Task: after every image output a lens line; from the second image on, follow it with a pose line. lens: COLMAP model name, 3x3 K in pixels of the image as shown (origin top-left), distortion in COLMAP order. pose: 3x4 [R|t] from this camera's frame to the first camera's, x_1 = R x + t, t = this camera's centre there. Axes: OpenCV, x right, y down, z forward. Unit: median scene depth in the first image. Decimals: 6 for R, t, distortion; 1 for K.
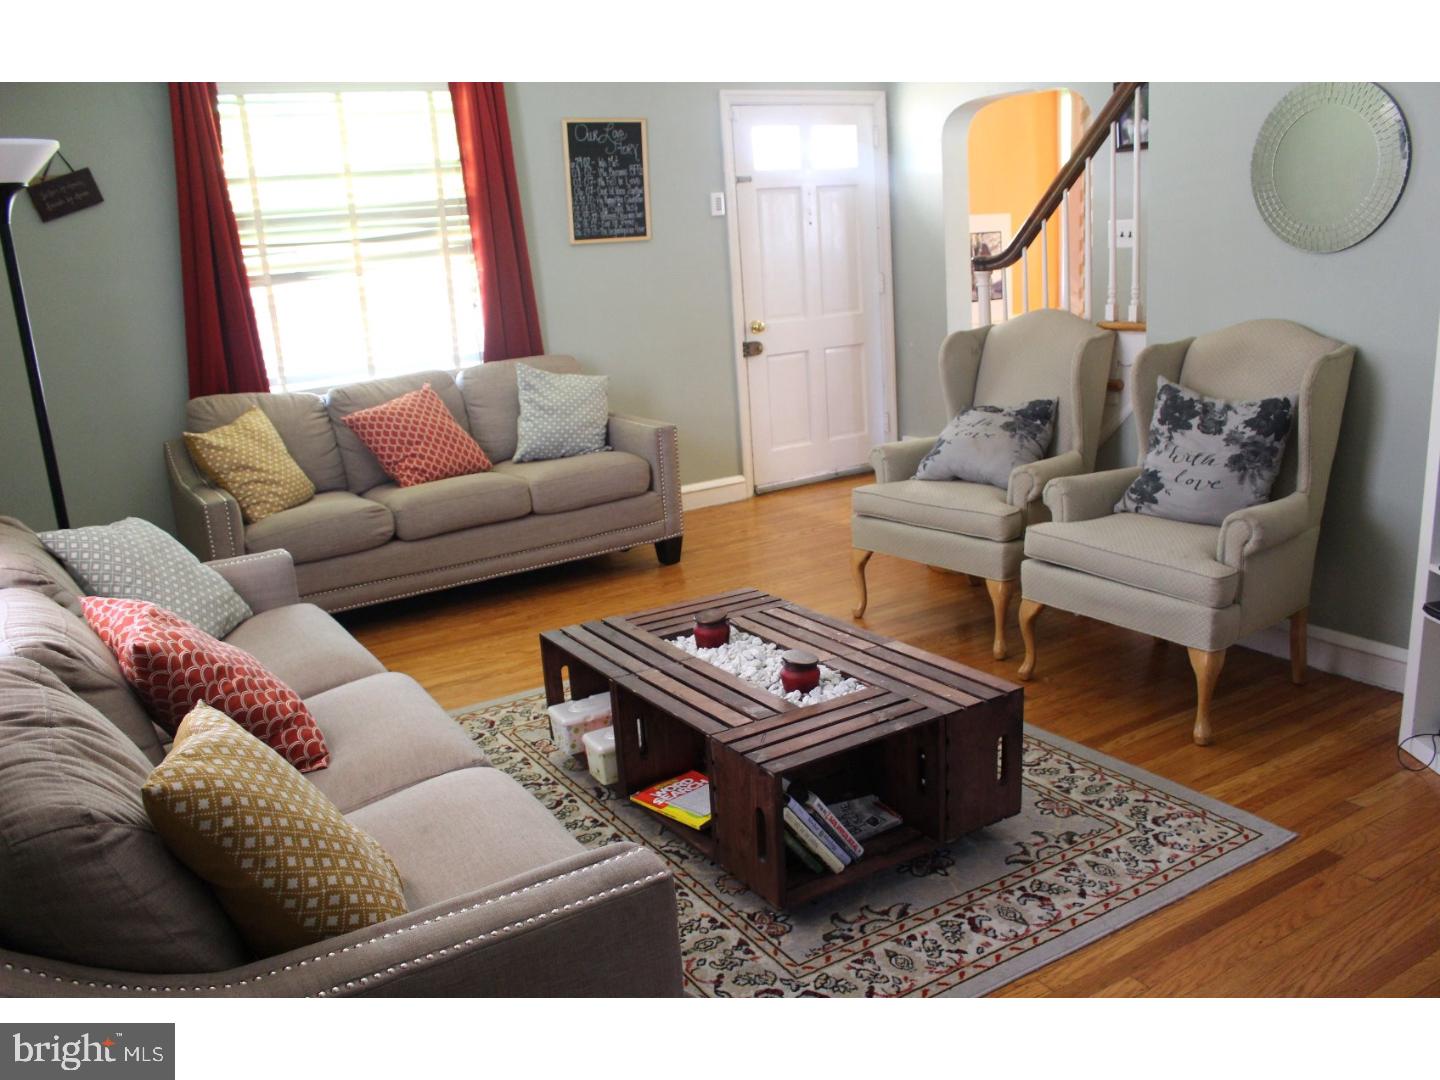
lens RADIAL K [[1212.4, 0, 720.0], [0, 1212.4, 540.0], [0, 0, 1]] dist [-0.192999, 0.193019]
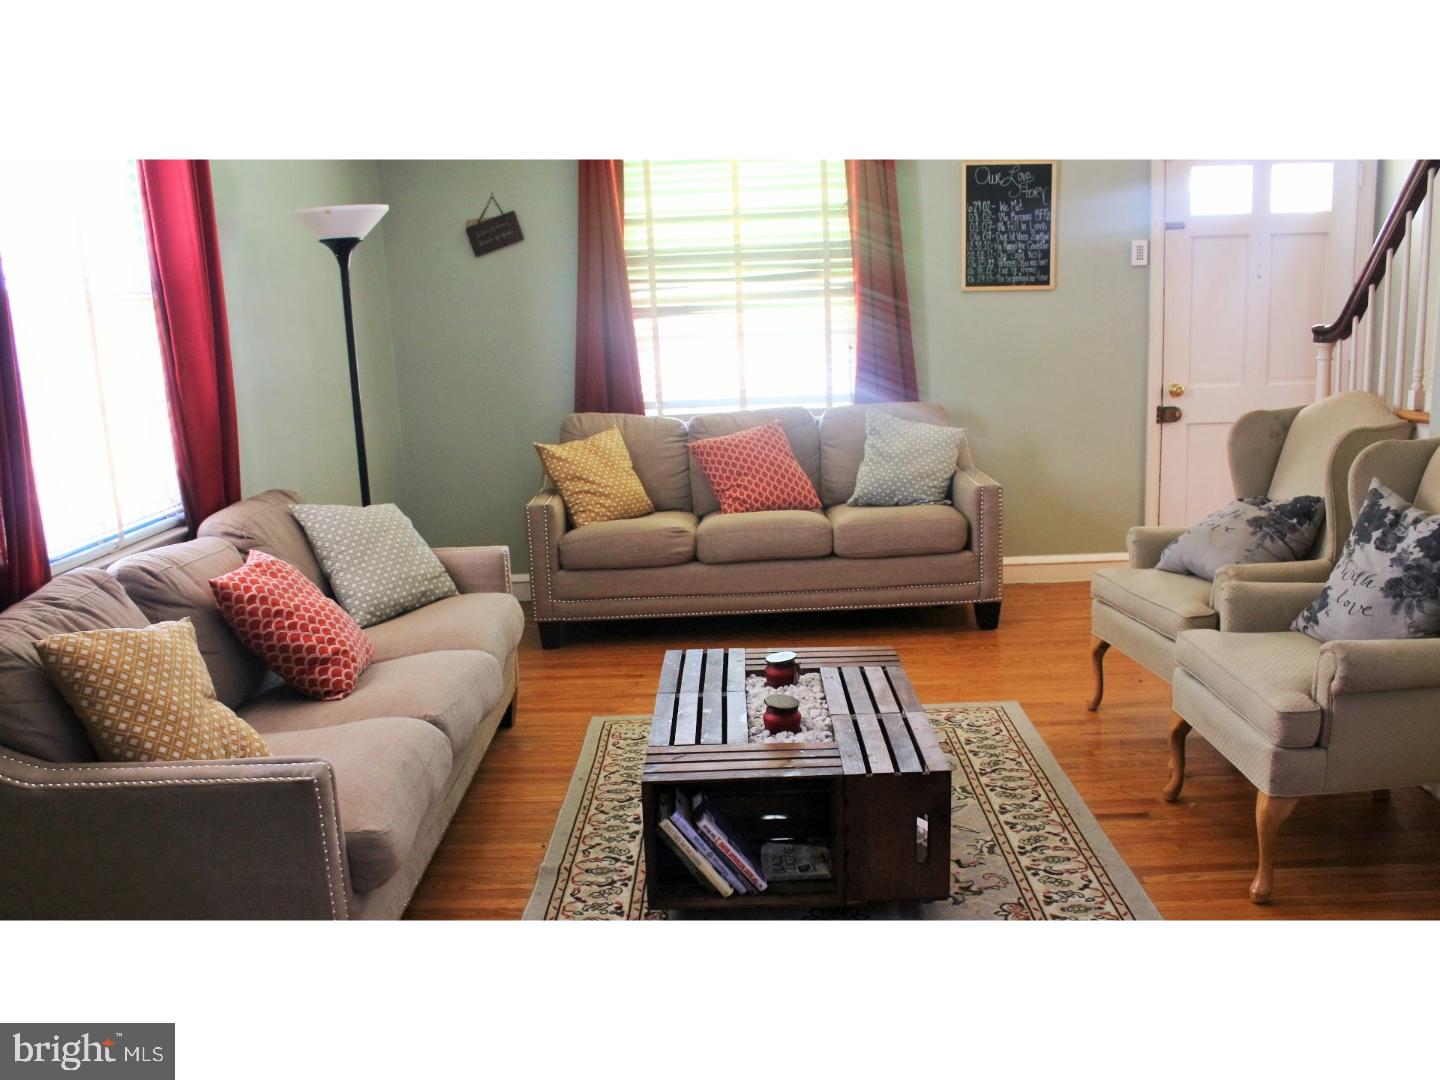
lens RADIAL K [[1356.3, 0, 719.5], [0, 1356.3, 600.6], [0, 0, 1]] dist [-0.137249, 0.022386]
pose [[0.839342, 0.145846, -0.523674, 0.366655], [-0.144586, 0.988533, 0.043570, -0.019709], [0.524023, 0.039146, 0.850804, -0.024502]]
